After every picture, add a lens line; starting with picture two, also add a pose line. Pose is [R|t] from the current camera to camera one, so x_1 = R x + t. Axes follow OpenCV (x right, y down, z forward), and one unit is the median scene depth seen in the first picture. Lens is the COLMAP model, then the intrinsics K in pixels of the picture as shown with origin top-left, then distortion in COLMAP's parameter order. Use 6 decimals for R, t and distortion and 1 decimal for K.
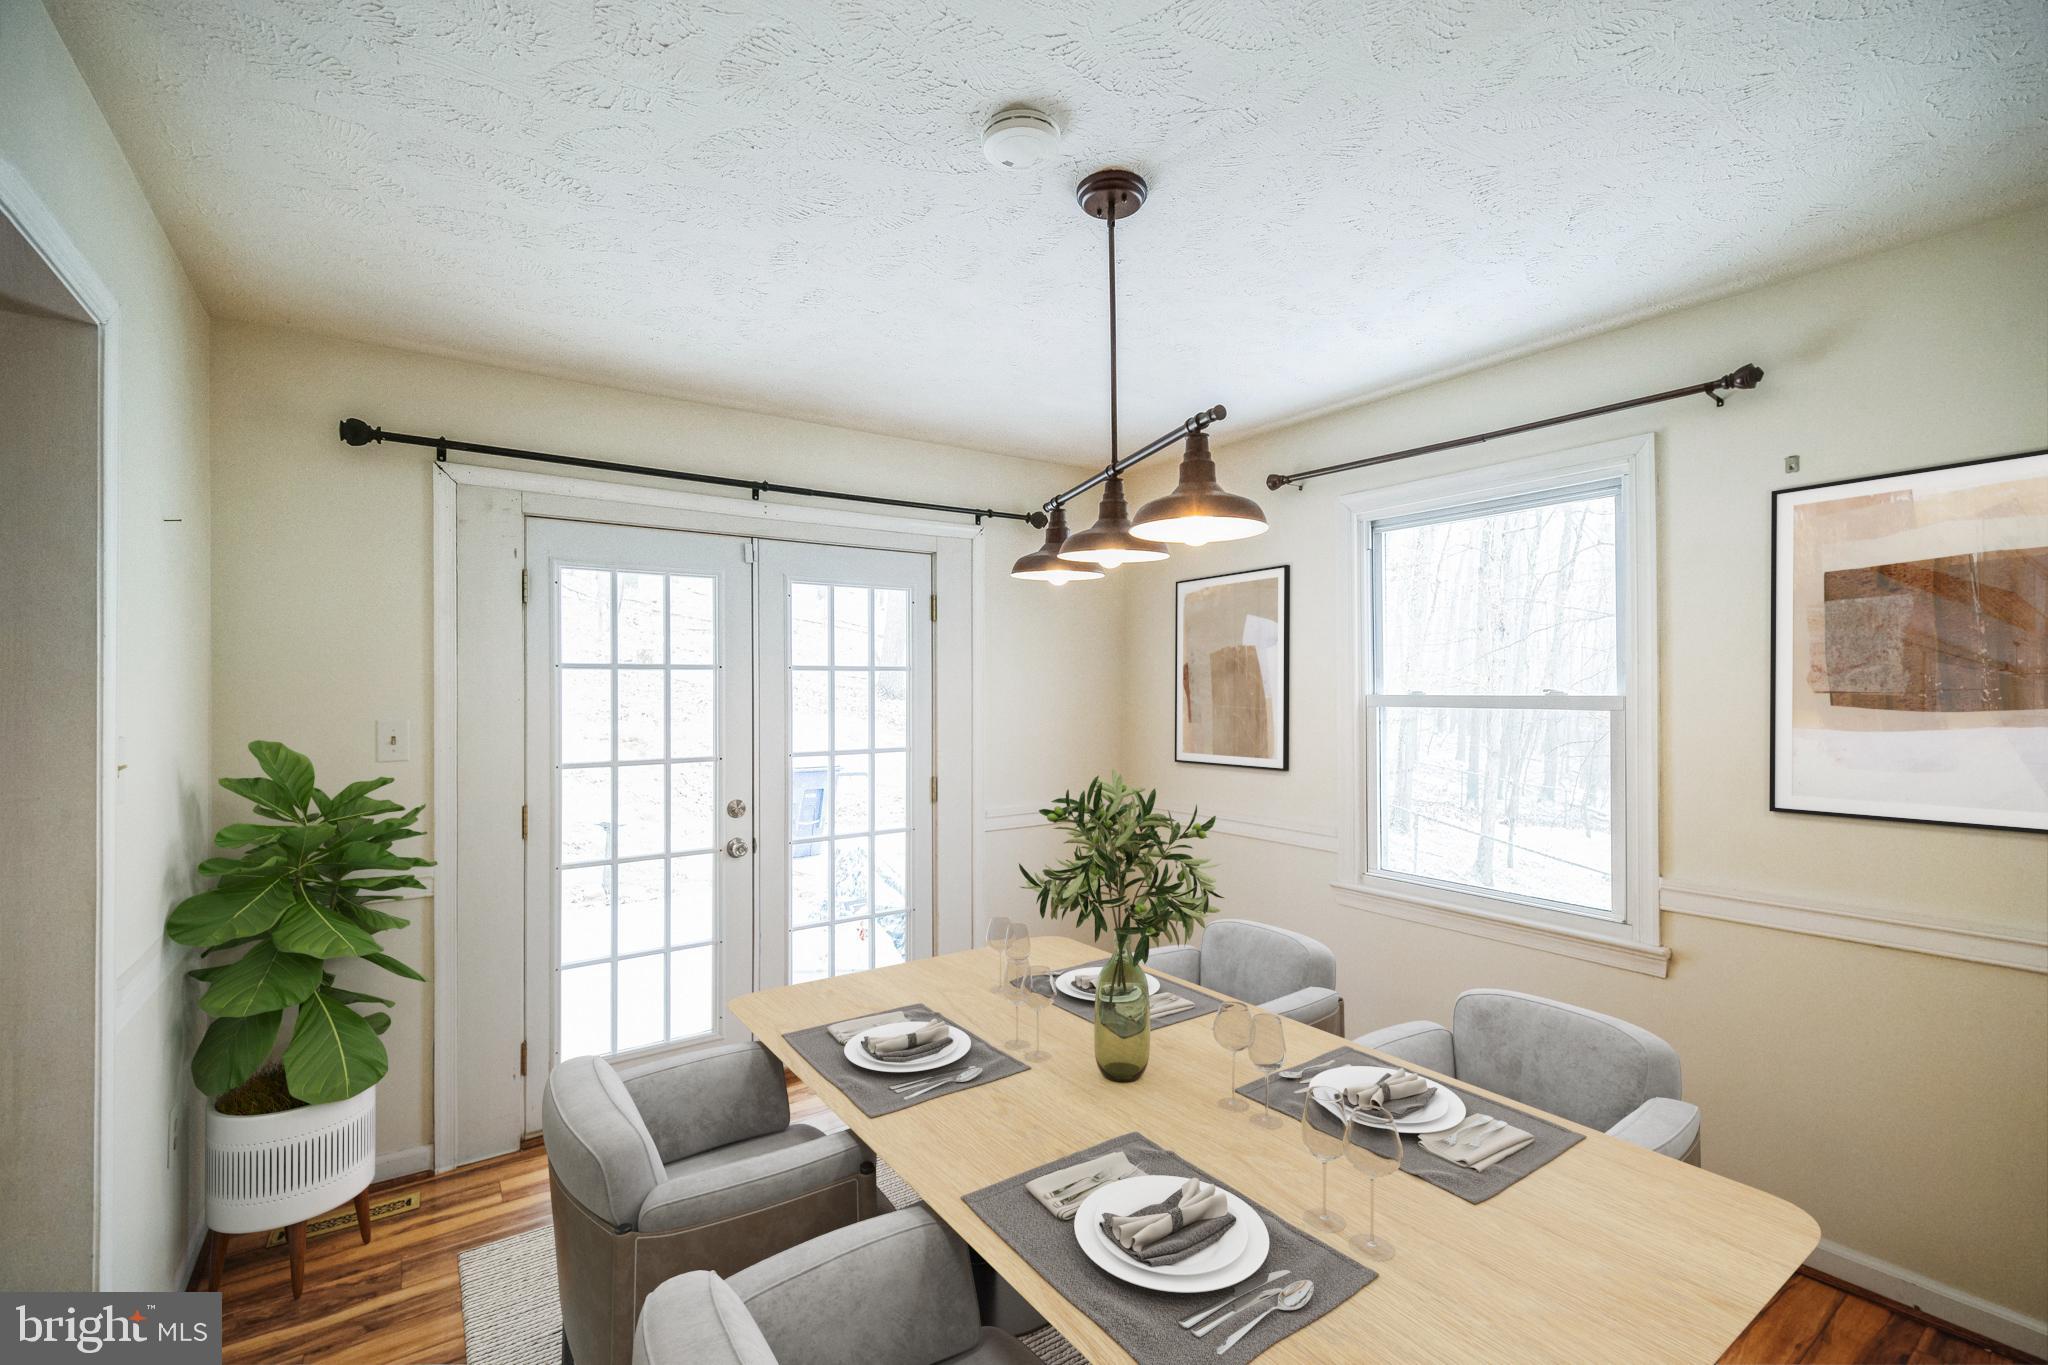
lens RADIAL K [[888.4, 0, 1021.6], [0, 888.4, 693.7], [0, 0, 1]] dist [-0.000436, -0.000048]
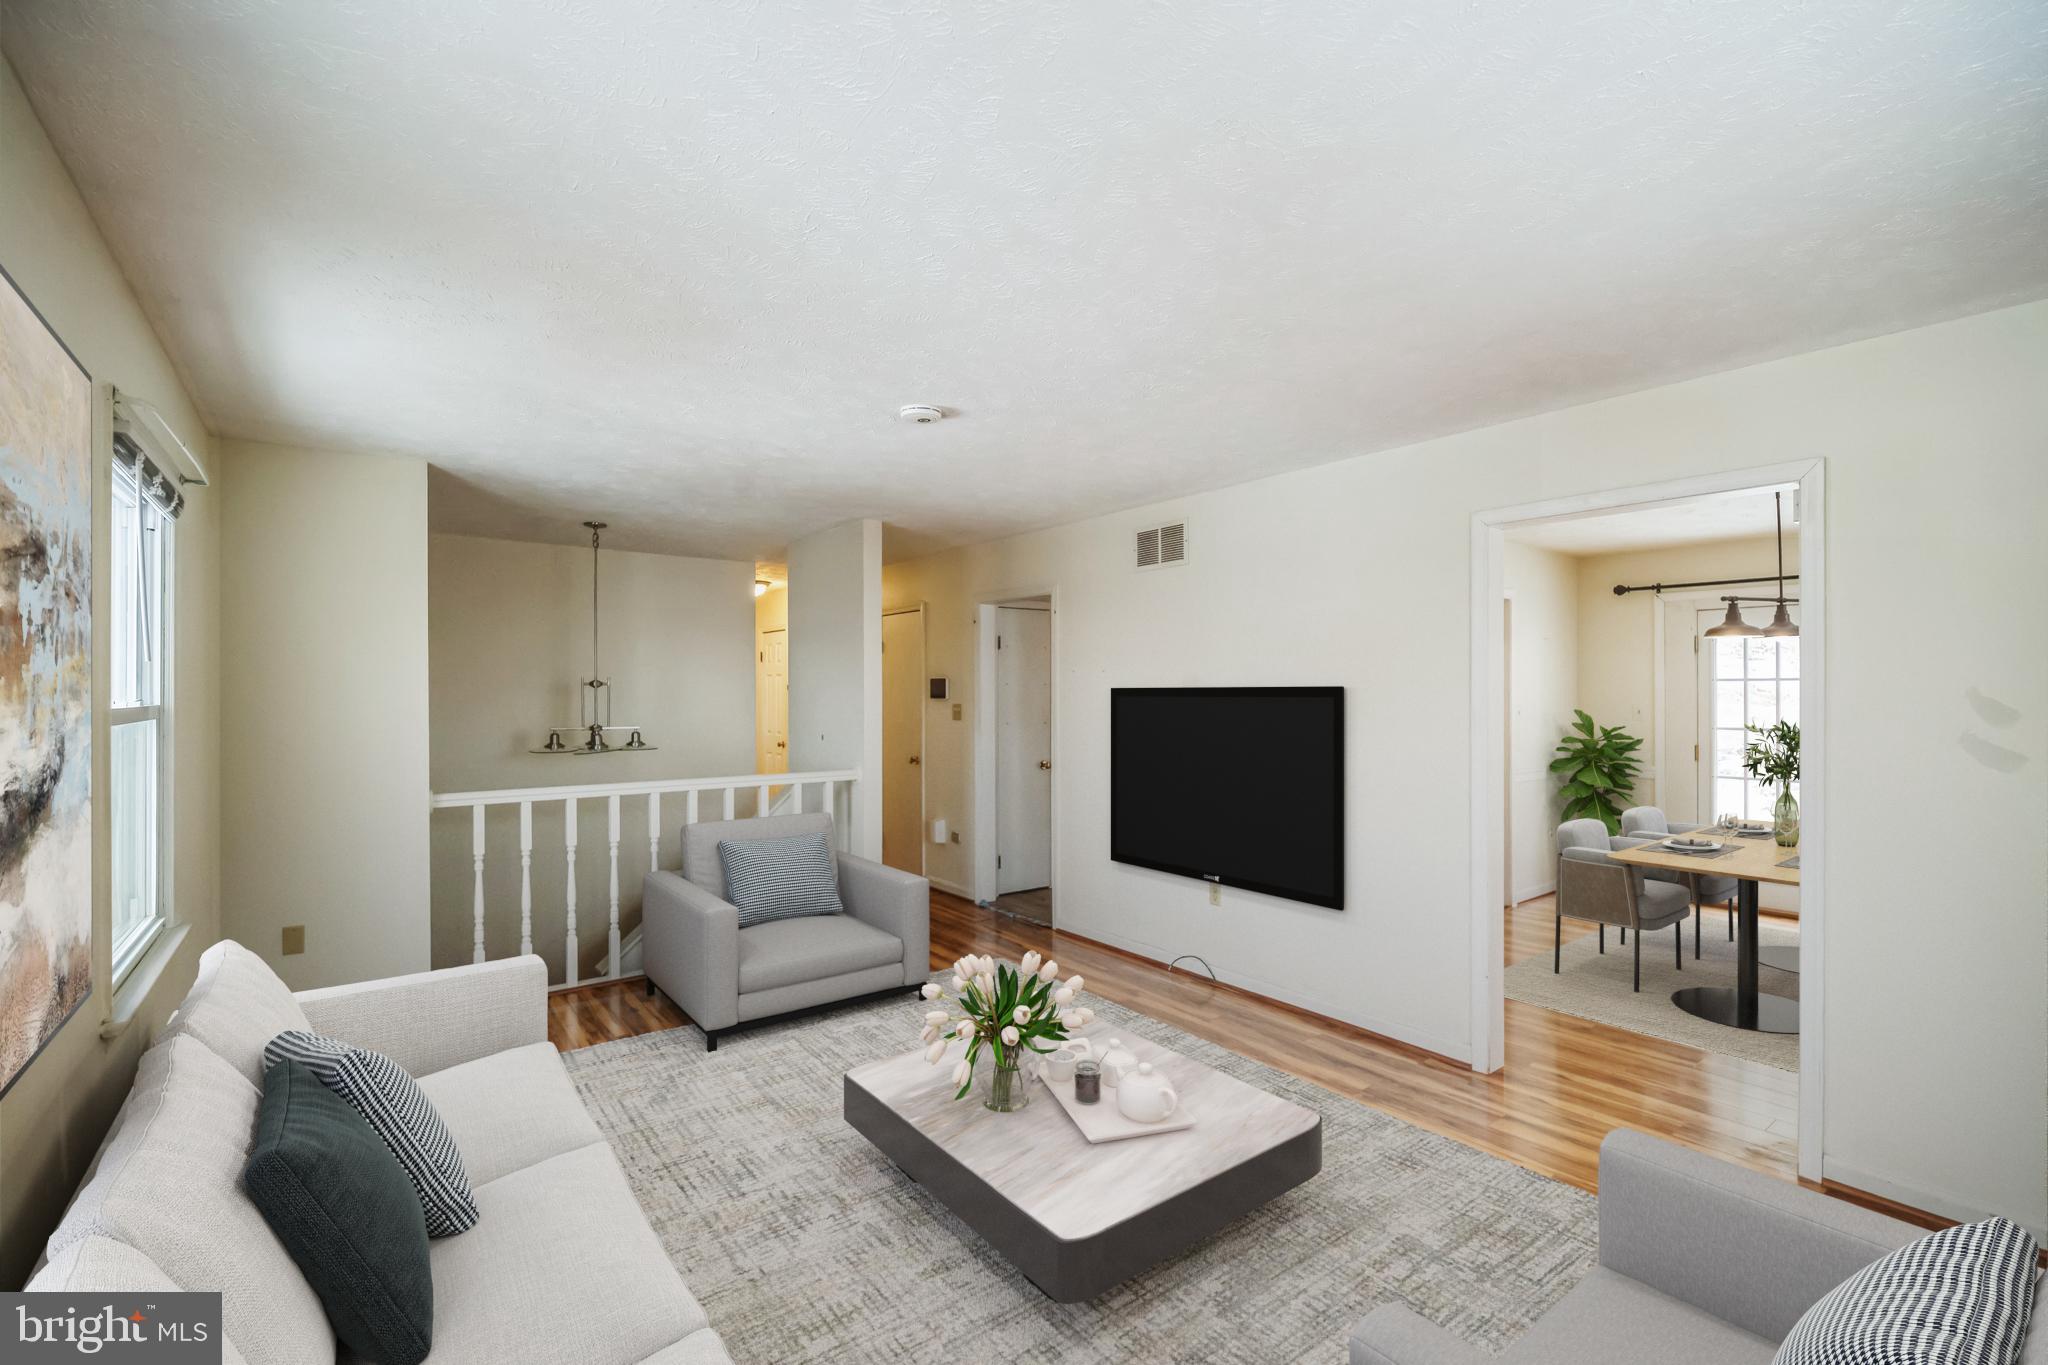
lens RADIAL K [[888.4, 0, 1021.6], [0, 888.4, 693.7], [0, 0, 1]] dist [-0.000436, -0.000048]
pose [[0.049060, 0.000858, -0.998795, 1.690682], [0.005435, 0.999985, 0.001126, -0.010581], [0.998781, -0.005483, 0.049054, -0.828818]]
